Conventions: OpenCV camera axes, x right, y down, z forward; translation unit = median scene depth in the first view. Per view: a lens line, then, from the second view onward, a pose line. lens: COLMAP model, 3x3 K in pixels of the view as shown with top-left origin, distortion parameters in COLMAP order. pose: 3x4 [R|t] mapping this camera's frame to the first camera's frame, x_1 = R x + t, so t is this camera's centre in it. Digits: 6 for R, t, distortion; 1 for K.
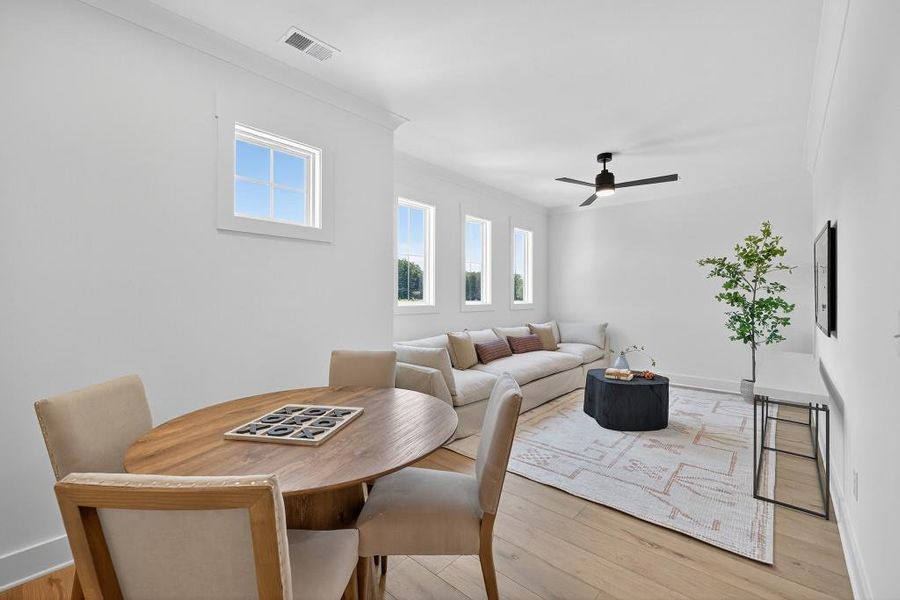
lens RADIAL K [[382.8, 0, 449.5], [0, 382.8, 293.4], [0, 0, 1]] dist [0.004951, 0.000222]
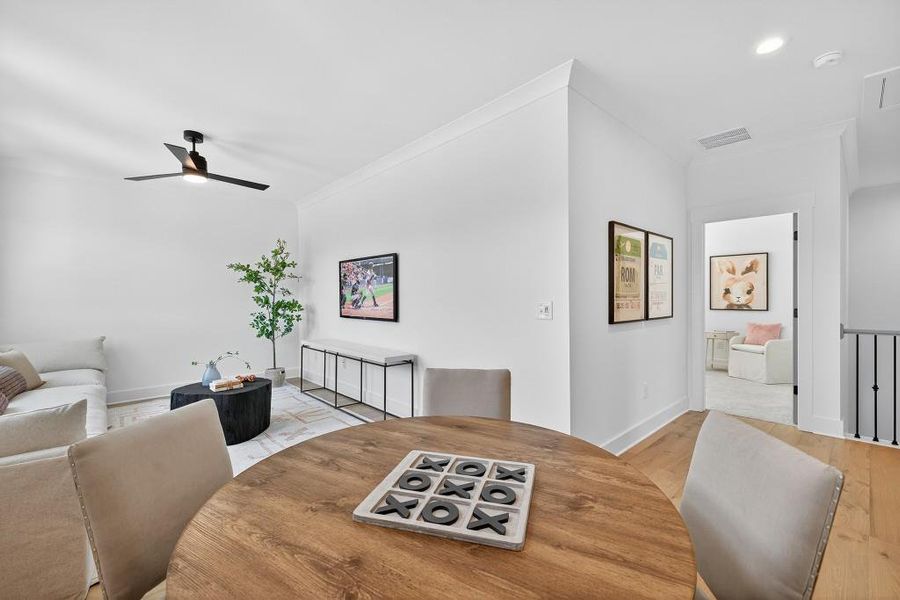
lens RADIAL K [[382.8, 0, 449.3], [0, 382.8, 300.0], [0, 0, 1]] dist [0.004951, 0.000222]
pose [[0.091547, -0.008746, 0.995762, -0.398094], [0.002259, 0.999961, 0.008575, 0.001652], [-0.995798, 0.001465, 0.091563, 0.362372]]
